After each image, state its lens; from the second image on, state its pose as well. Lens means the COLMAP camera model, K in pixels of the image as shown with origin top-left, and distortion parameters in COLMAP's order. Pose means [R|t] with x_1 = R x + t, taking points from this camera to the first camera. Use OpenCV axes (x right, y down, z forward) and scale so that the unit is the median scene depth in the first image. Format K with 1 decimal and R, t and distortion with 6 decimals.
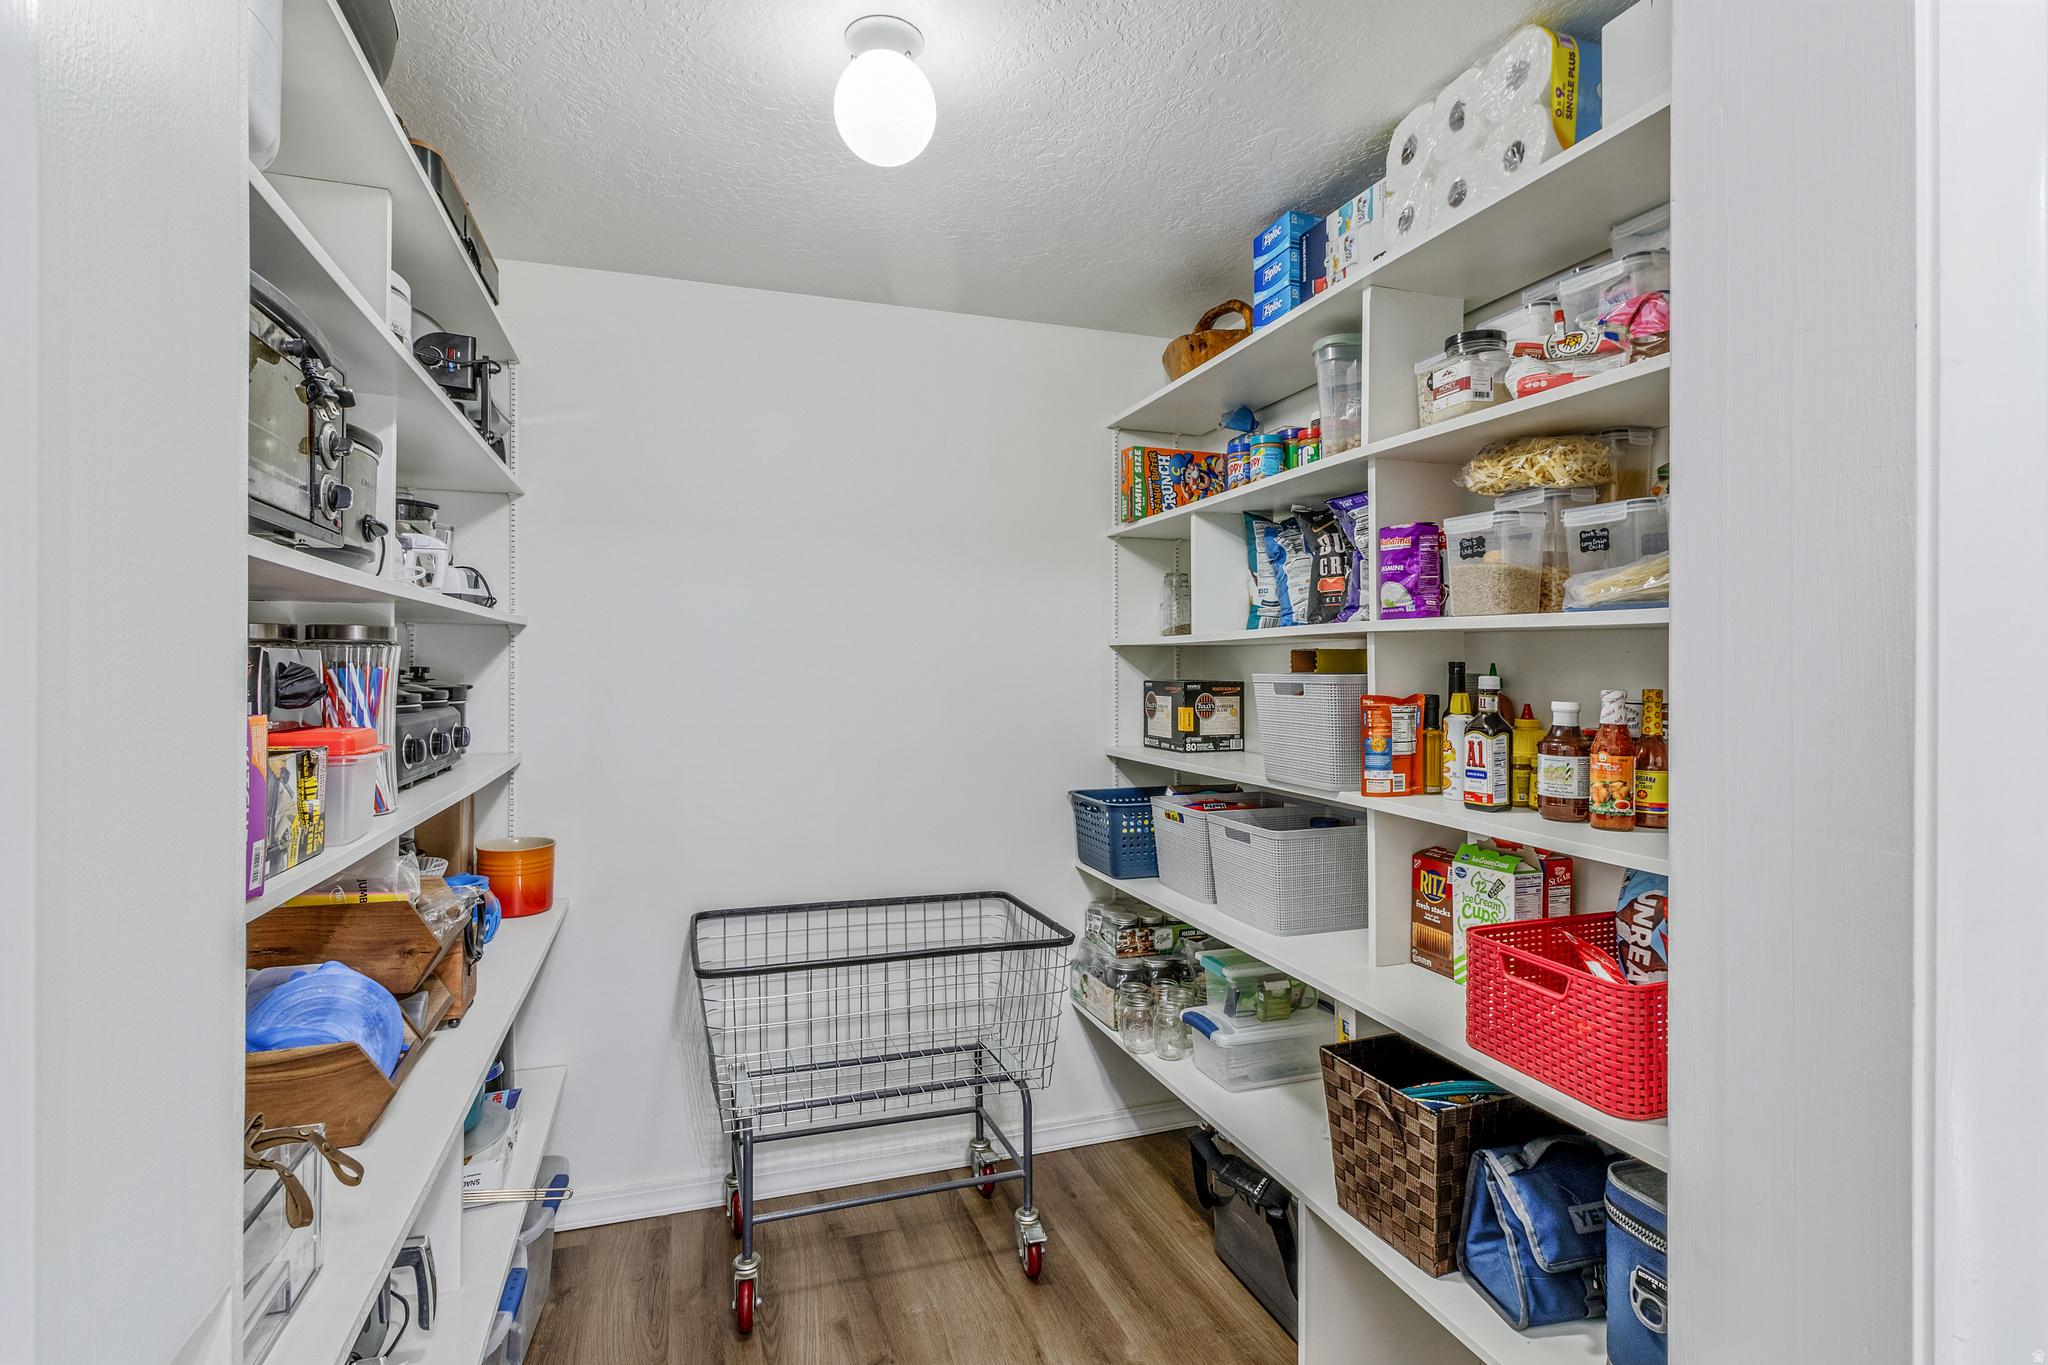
lens RADIAL K [[975.8, 0, 1018.4], [0, 975.8, 661.1], [0, 0, 1]] dist [0.001229, -0.000128]
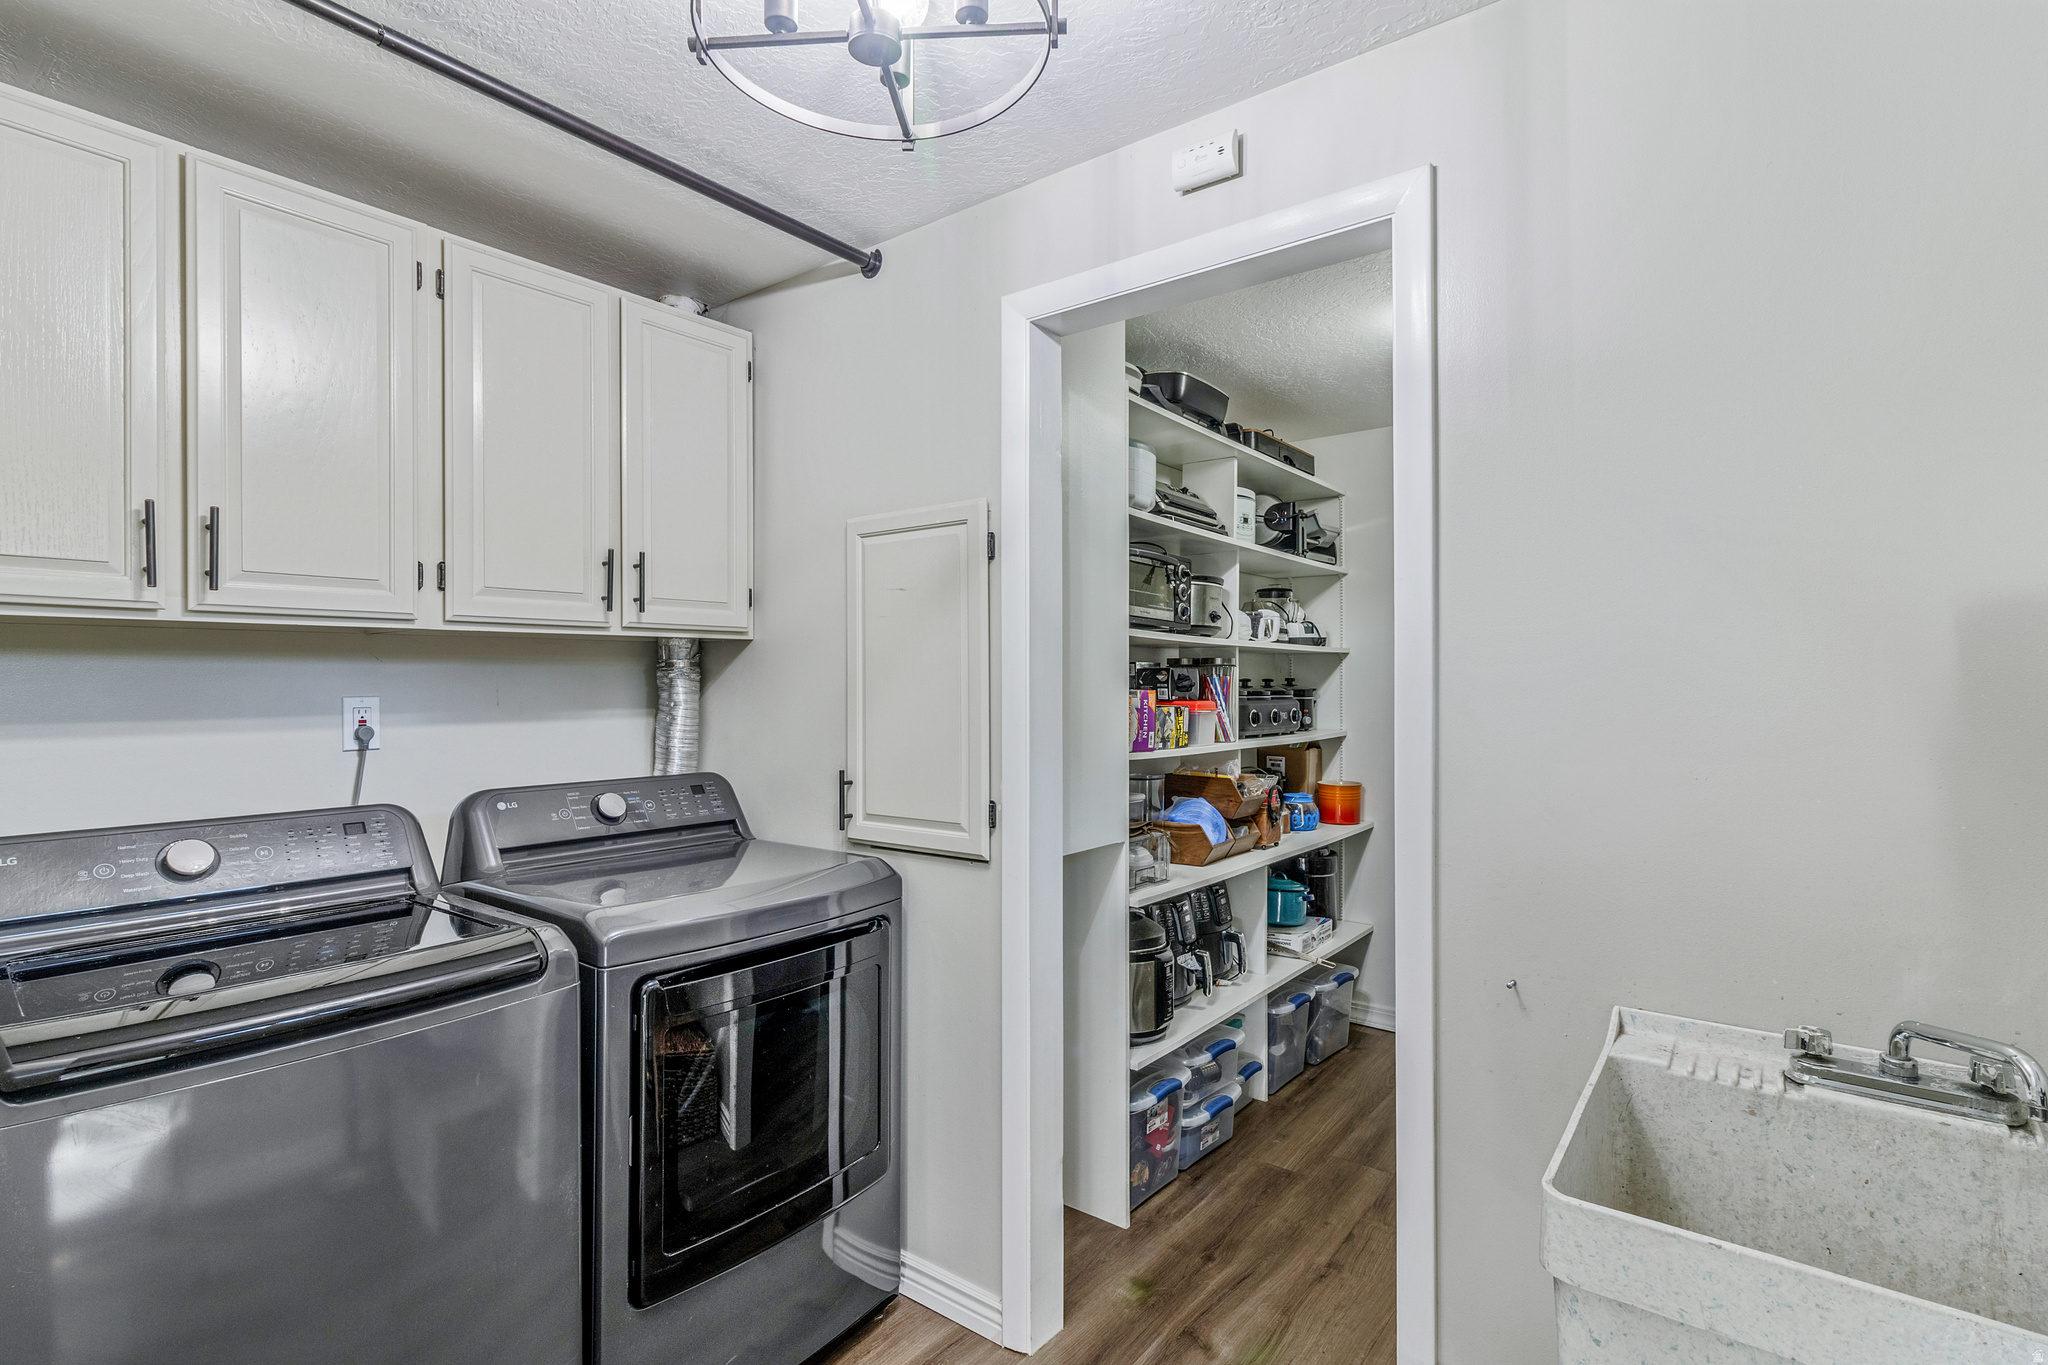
lens RADIAL K [[975.8, 0, 1018.4], [0, 975.8, 661.1], [0, 0, 1]] dist [0.001229, -0.000128]
pose [[0.548411, -0.020176, -0.835966, 0.957151], [0.004018, 0.999761, -0.021493, 0.017646], [0.836200, 0.008428, 0.548360, -0.630333]]
